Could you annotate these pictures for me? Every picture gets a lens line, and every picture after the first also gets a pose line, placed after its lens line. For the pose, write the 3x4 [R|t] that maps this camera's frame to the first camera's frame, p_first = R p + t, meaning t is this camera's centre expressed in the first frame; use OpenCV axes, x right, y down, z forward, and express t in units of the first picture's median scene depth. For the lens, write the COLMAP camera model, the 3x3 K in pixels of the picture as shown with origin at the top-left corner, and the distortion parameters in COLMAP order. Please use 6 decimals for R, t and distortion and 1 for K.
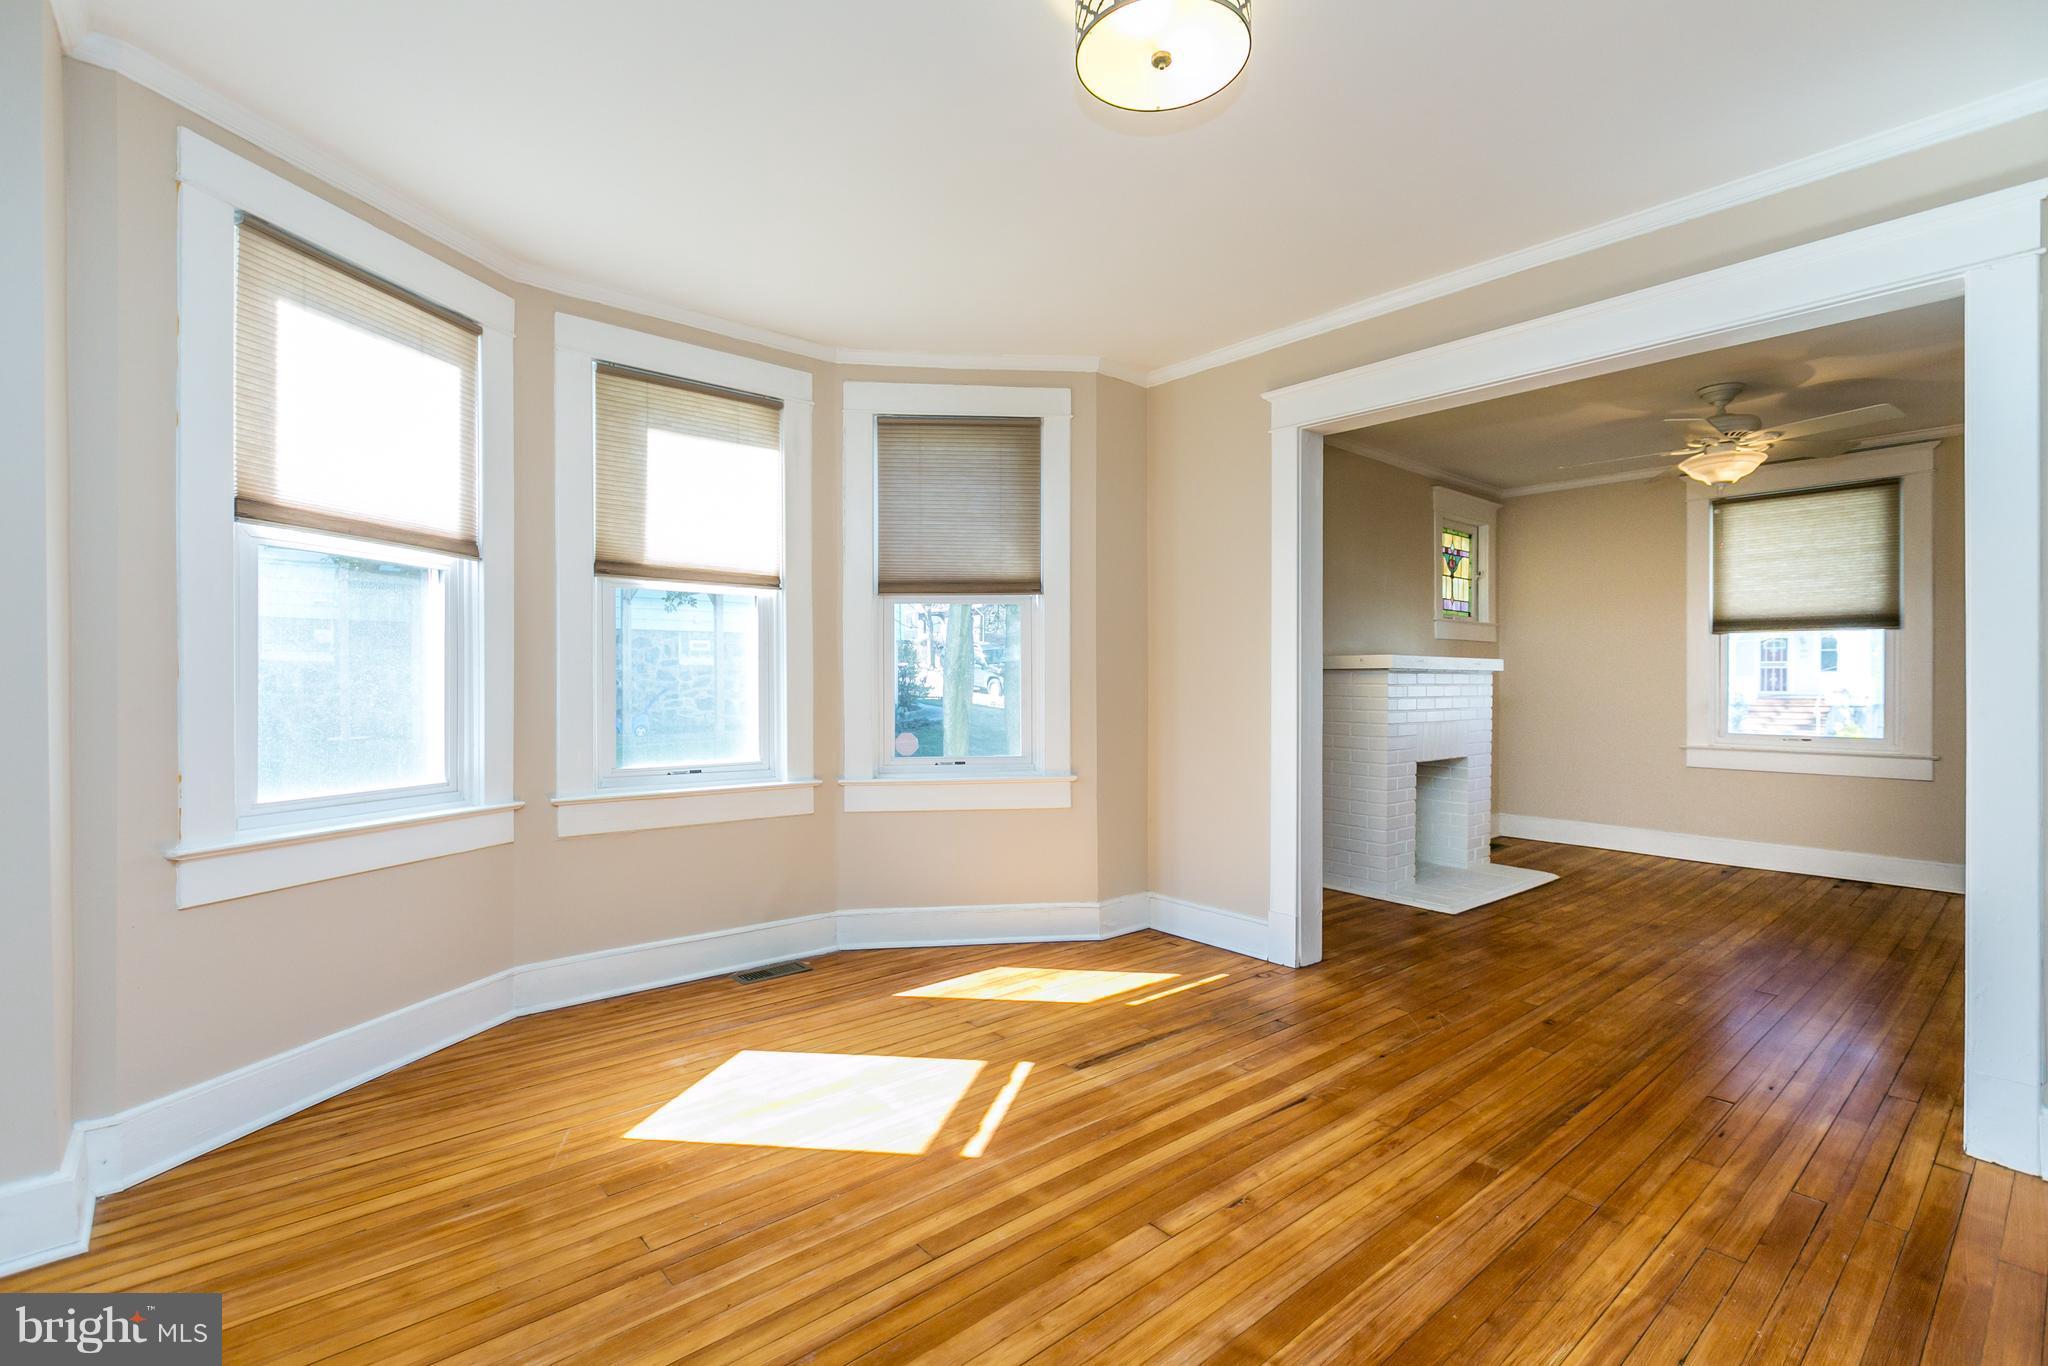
lens RADIAL K [[915.8, 0, 1027.6], [0, 915.8, 687.7], [0, 0, 1]] dist [0.004181, -0.001831]
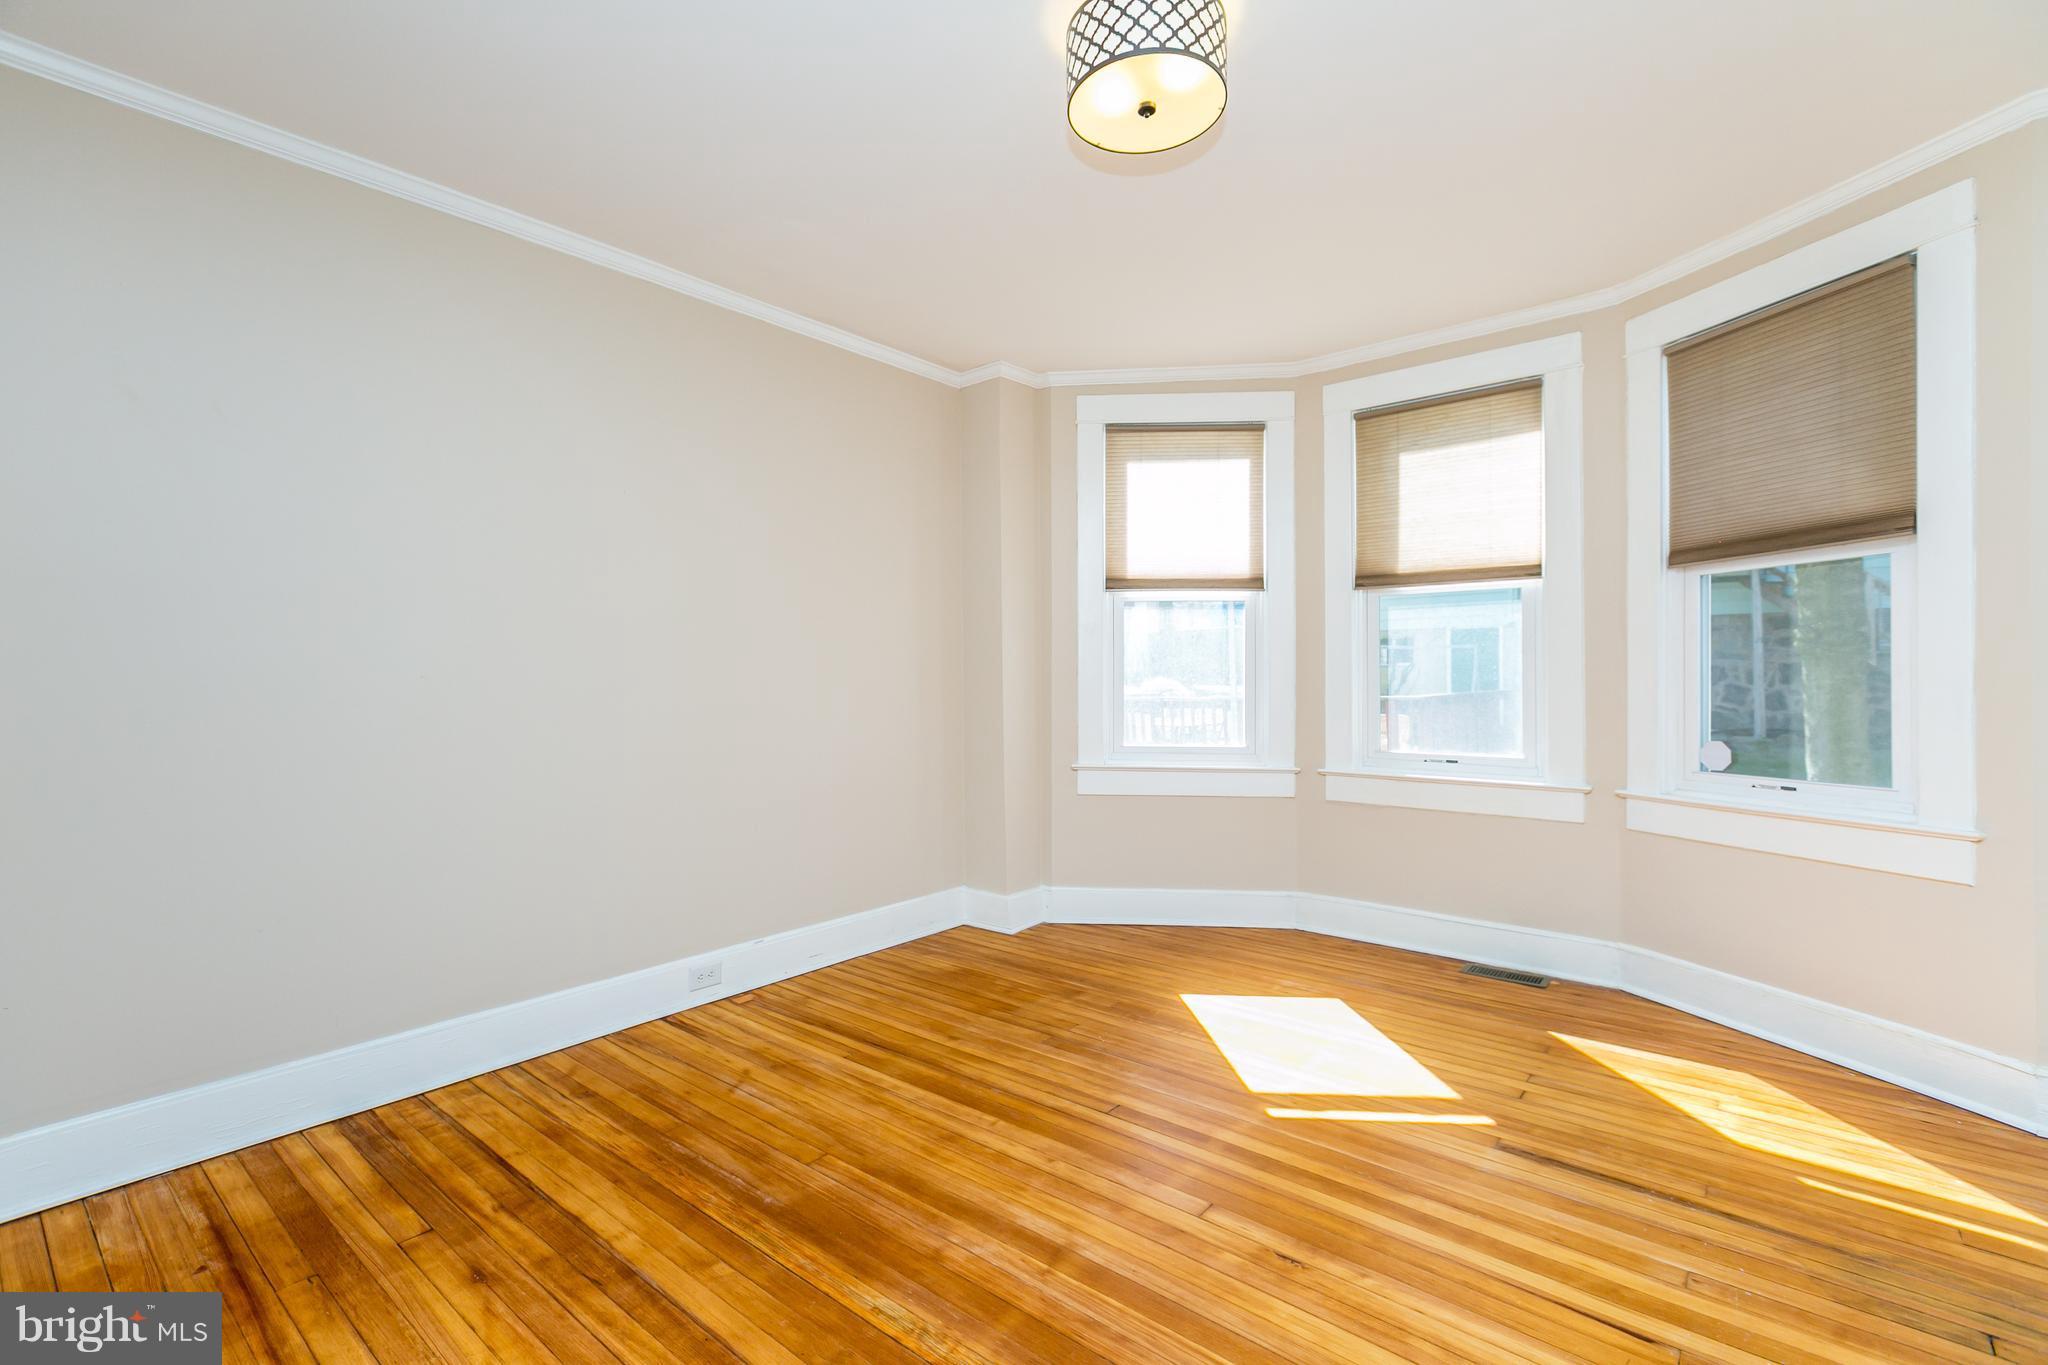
lens RADIAL K [[915.8, 0, 1017.5], [0, 915.8, 679.4], [0, 0, 1]] dist [0.004181, -0.001831]
pose [[0.164641, -0.001484, -0.986353, 0.744261], [-0.001215, 0.999998, -0.001708, -0.000693], [0.986353, 0.001480, 0.164638, 0.412181]]
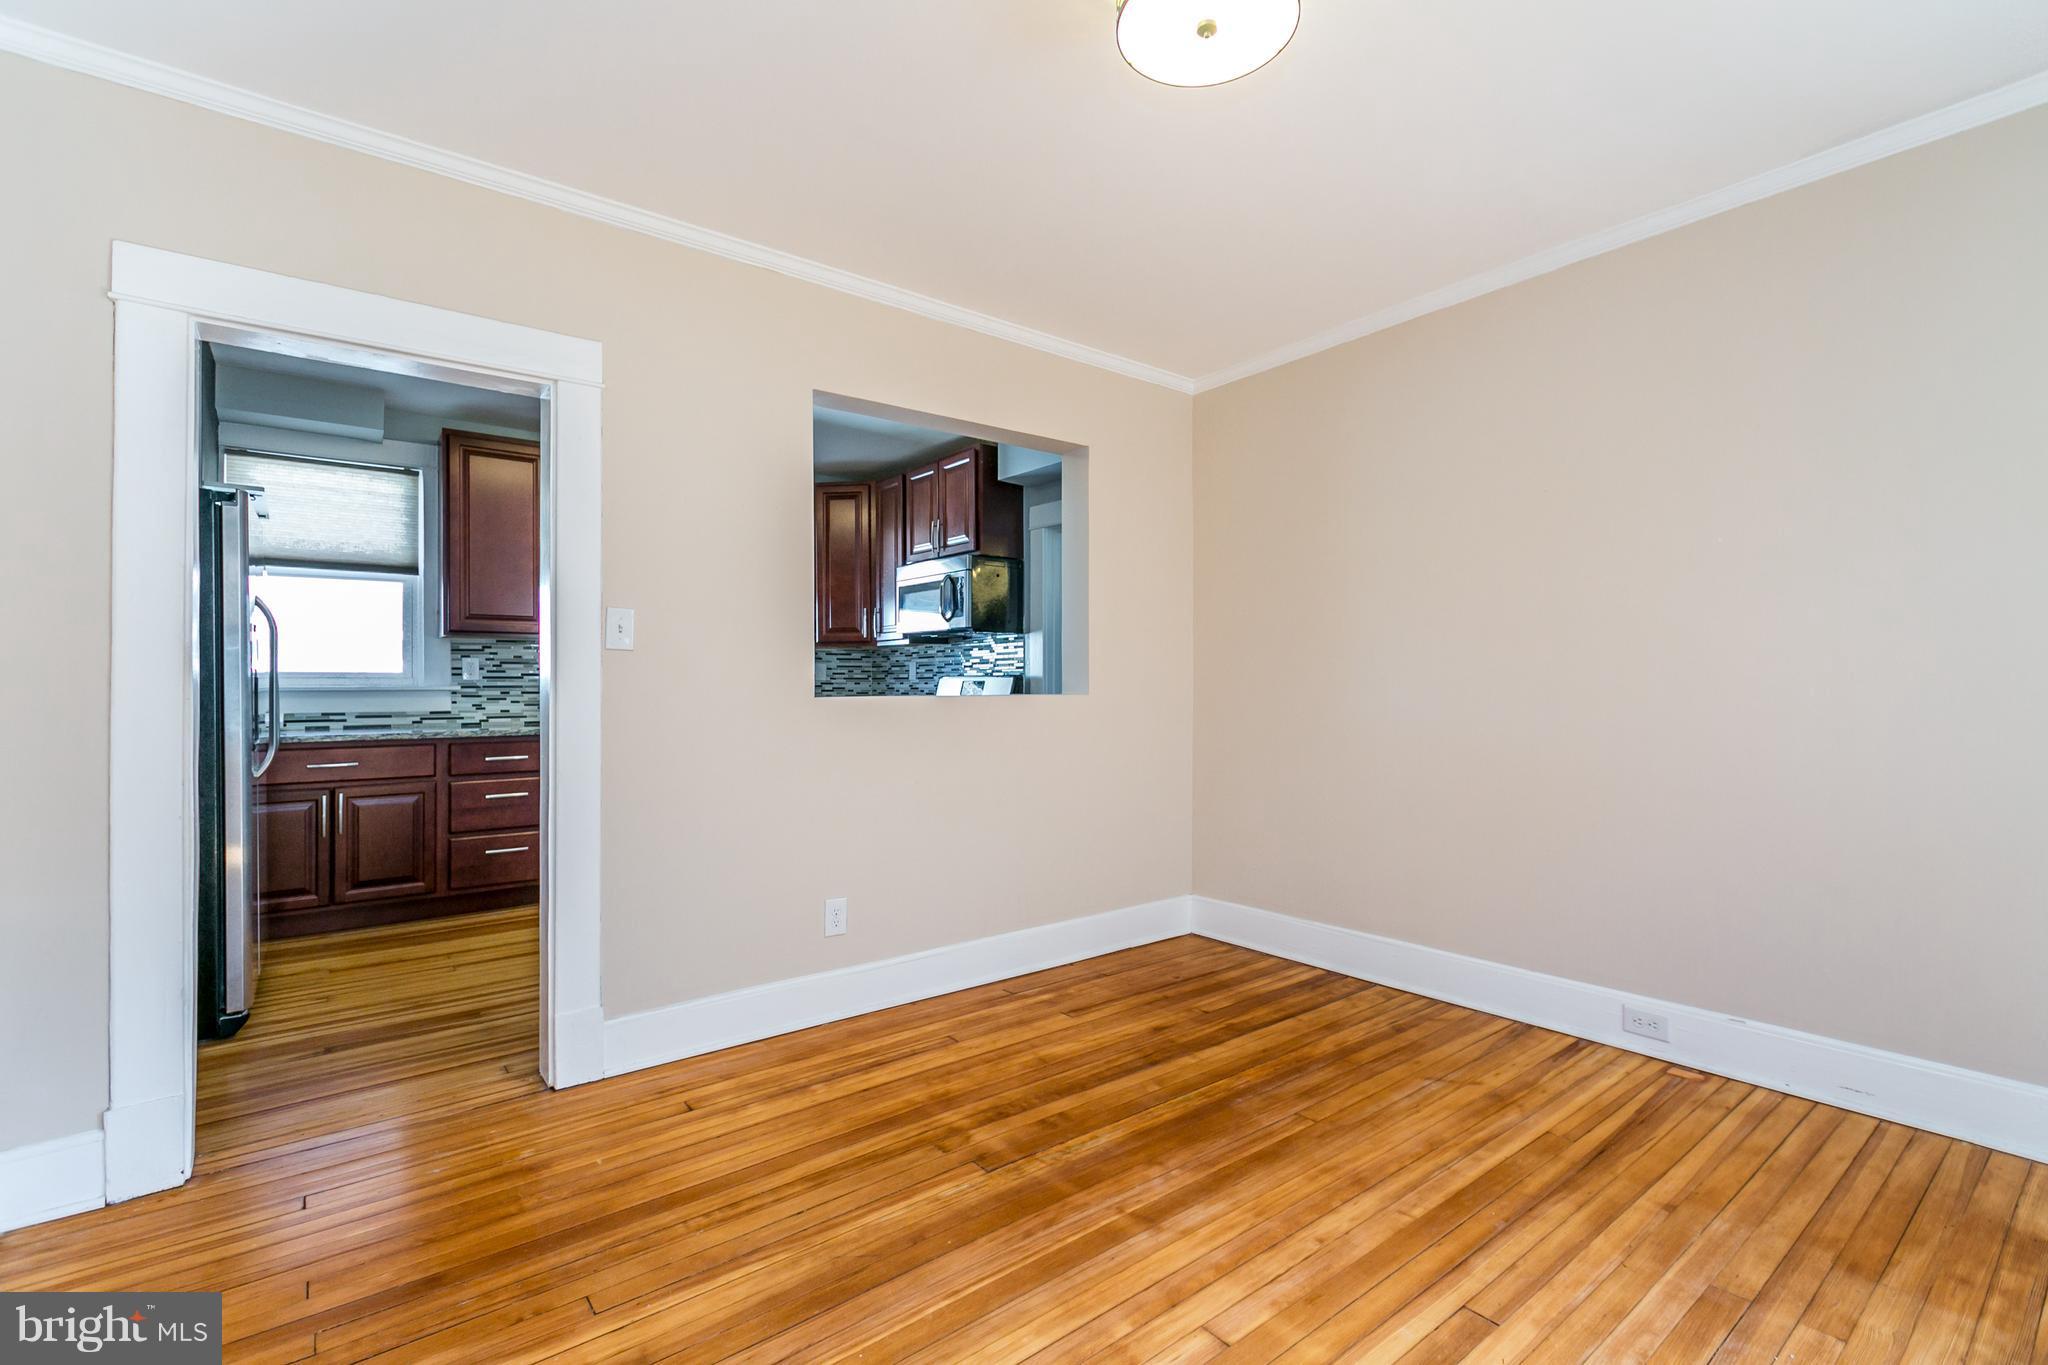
lens RADIAL K [[915.8, 0, 1028.5], [0, 915.8, 679.0], [0, 0, 1]] dist [0.004181, -0.001831]
pose [[-0.999162, 0.001360, 0.040906, 0.184720], [0.001267, 0.999997, -0.002312, -0.001227], [-0.040909, -0.002259, -0.999160, 1.217660]]
